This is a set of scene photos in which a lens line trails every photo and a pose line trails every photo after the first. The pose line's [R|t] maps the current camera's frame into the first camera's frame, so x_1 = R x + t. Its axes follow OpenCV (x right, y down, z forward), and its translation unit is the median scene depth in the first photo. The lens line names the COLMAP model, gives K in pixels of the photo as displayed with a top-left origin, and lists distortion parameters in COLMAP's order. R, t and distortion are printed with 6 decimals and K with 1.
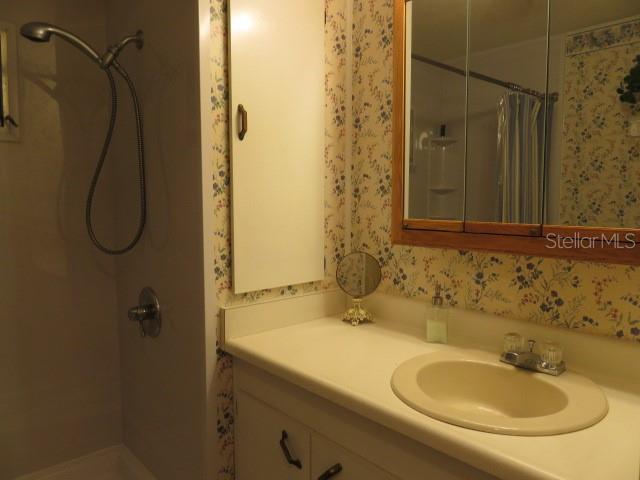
lens RADIAL K [[473.3, 0, 319.2], [0, 473.3, 239.6], [0, 0, 1]] dist [0.001061, 0.001293]
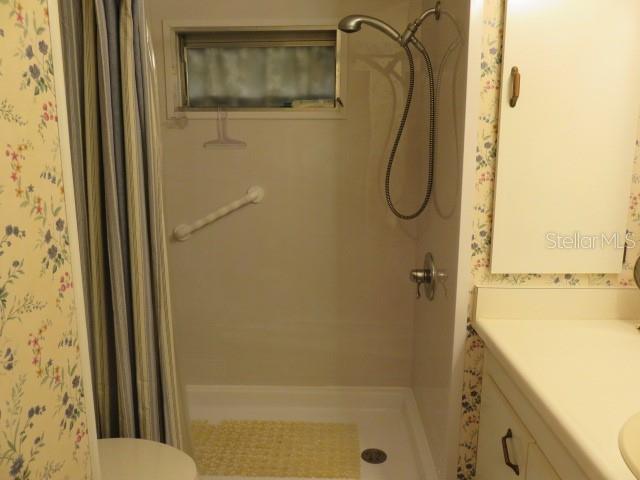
lens RADIAL K [[473.3, 0, 319.0], [0, 473.3, 239.0], [0, 0, 1]] dist [0.001061, 0.001293]
pose [[0.733792, 0.116113, -0.669378, 0.191628], [-0.060225, 0.992525, 0.106147, -0.032615], [0.676700, -0.037577, 0.735299, 0.072024]]
